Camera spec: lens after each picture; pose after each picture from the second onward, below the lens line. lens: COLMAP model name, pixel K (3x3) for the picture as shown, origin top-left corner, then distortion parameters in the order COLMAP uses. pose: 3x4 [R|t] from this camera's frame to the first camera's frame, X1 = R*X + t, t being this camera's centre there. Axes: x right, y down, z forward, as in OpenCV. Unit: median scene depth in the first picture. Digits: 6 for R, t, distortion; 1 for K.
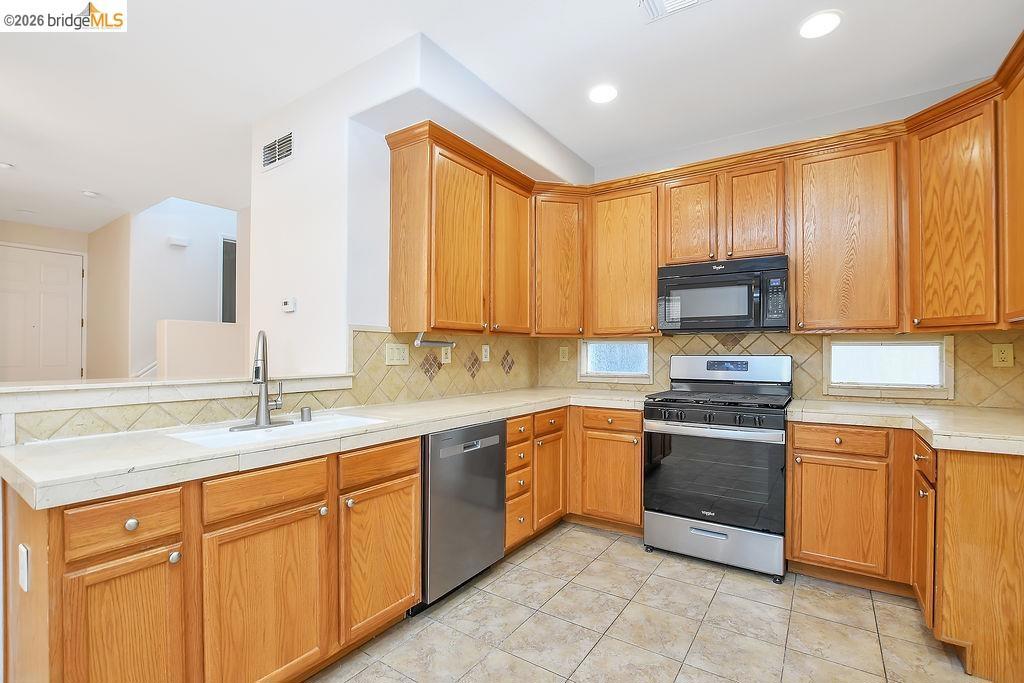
lens RADIAL K [[463.7, 0, 512.2], [0, 463.7, 348.4], [0, 0, 1]] dist [-0.031070, 0.004284]
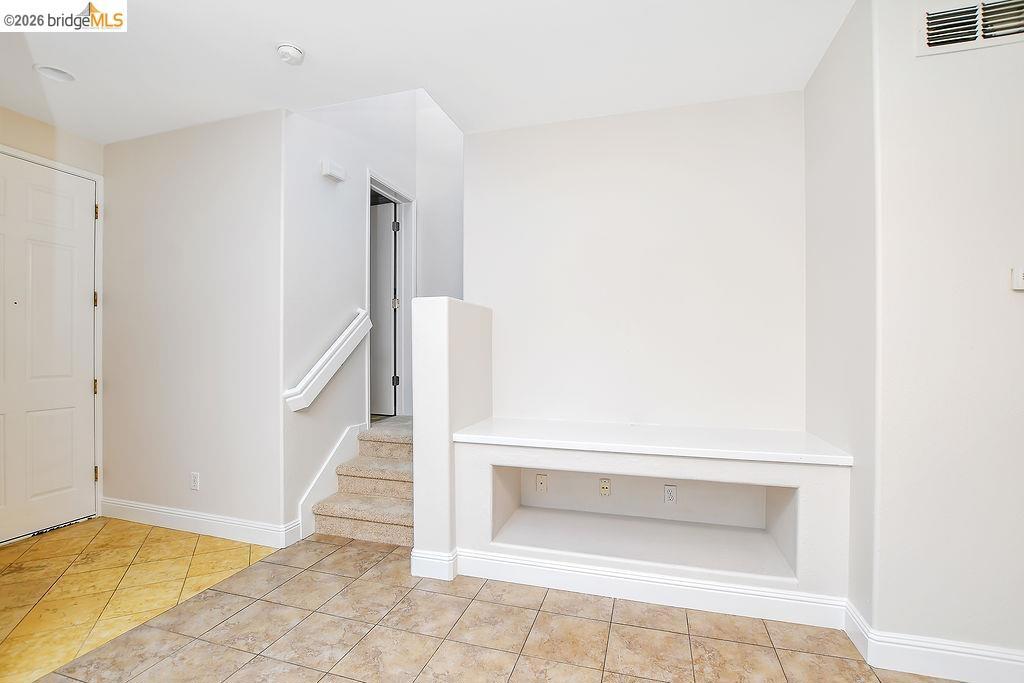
lens RADIAL K [[463.7, 0, 508.4], [0, 463.7, 346.0], [0, 0, 1]] dist [-0.031070, 0.004284]
pose [[0.953097, 0.000154, 0.302664, -1.417500], [-0.002385, 0.999973, 0.006999, -0.008191], [-0.302655, -0.007392, 0.953071, 0.688086]]
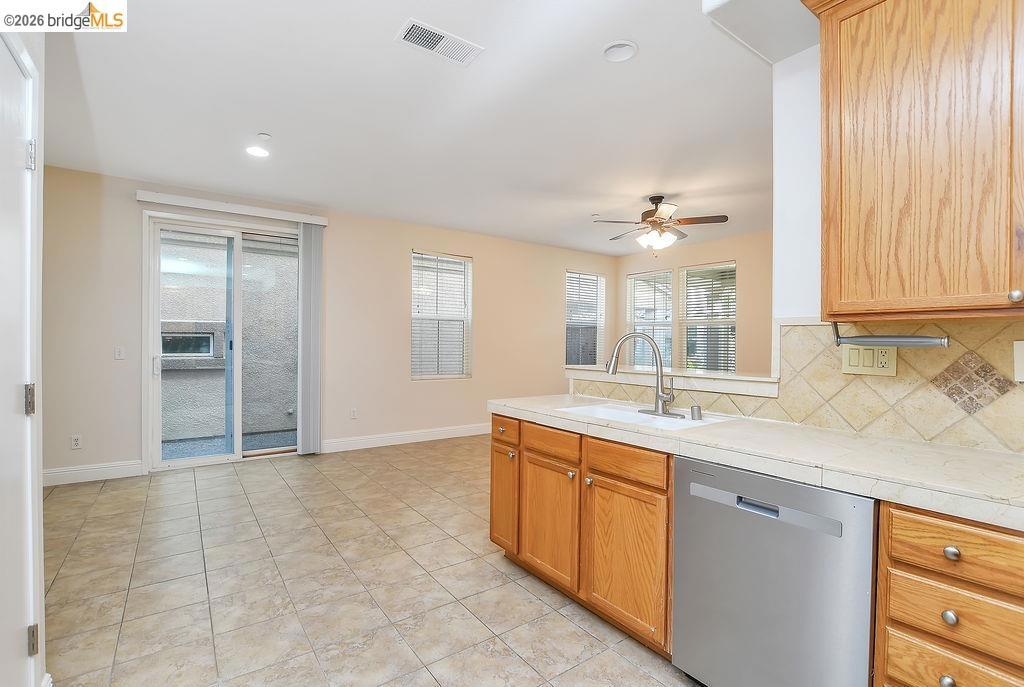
lens RADIAL K [[471.8, 0, 505.9], [0, 471.8, 346.8], [0, 0, 1]] dist [-0.021641, 0.002094]
pose [[-0.349394, 0.004201, -0.936966, 0.551175], [-0.000983, 0.999988, 0.004850, -0.004944], [0.936975, 0.002615, -0.349386, 0.809544]]
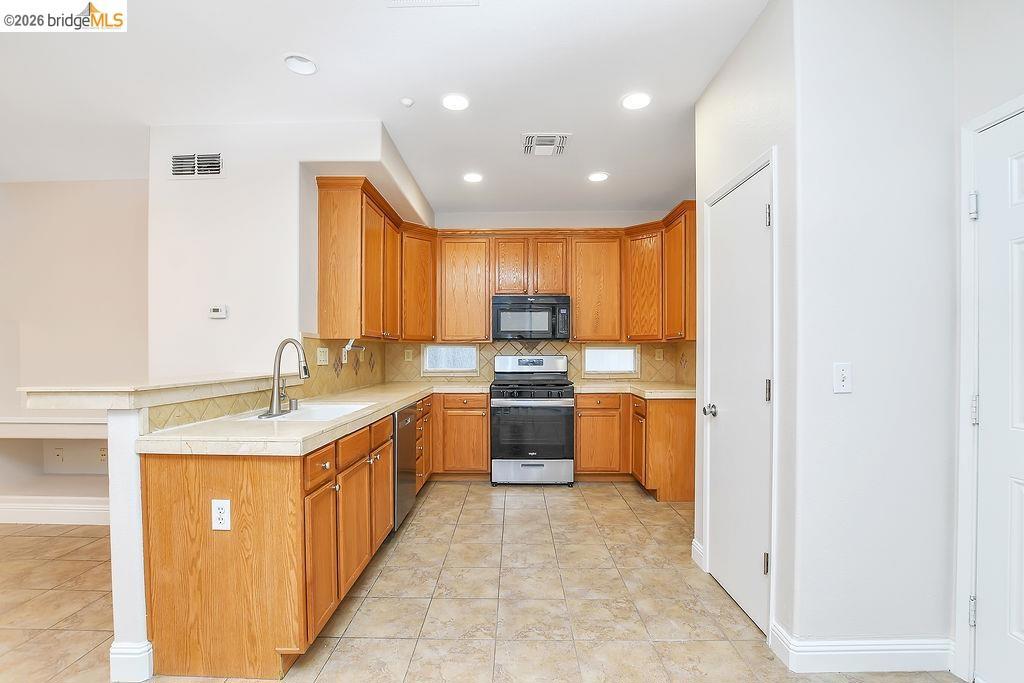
lens RADIAL K [[463.7, 0, 508.4], [0, 463.7, 352.8], [0, 0, 1]] dist [-0.031070, 0.004284]
pose [[0.834609, -0.003097, 0.550834, -0.543905], [-0.001073, 0.999973, 0.007248, -0.006445], [-0.550842, -0.006640, 0.834583, -0.308853]]
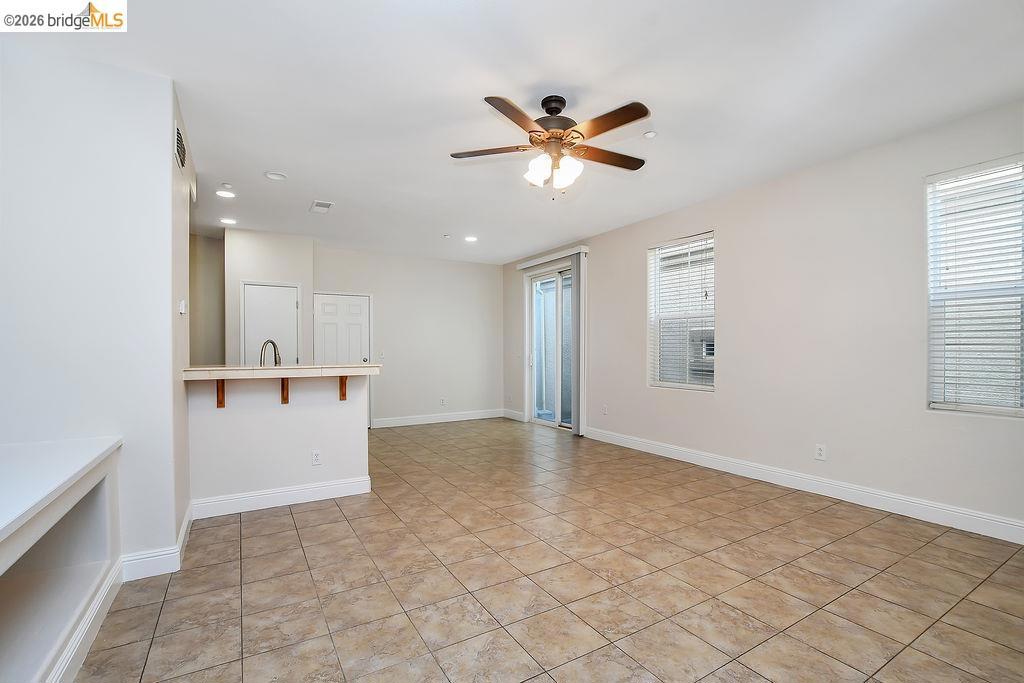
lens RADIAL K [[463.7, 0, 508.6], [0, 463.7, 349.6], [0, 0, 1]] dist [-0.031070, 0.004284]
pose [[-0.905148, 0.002895, 0.425087, -1.747893], [0.001695, 0.999993, -0.003201, 0.009085], [-0.425094, -0.002177, -0.905147, 1.759833]]
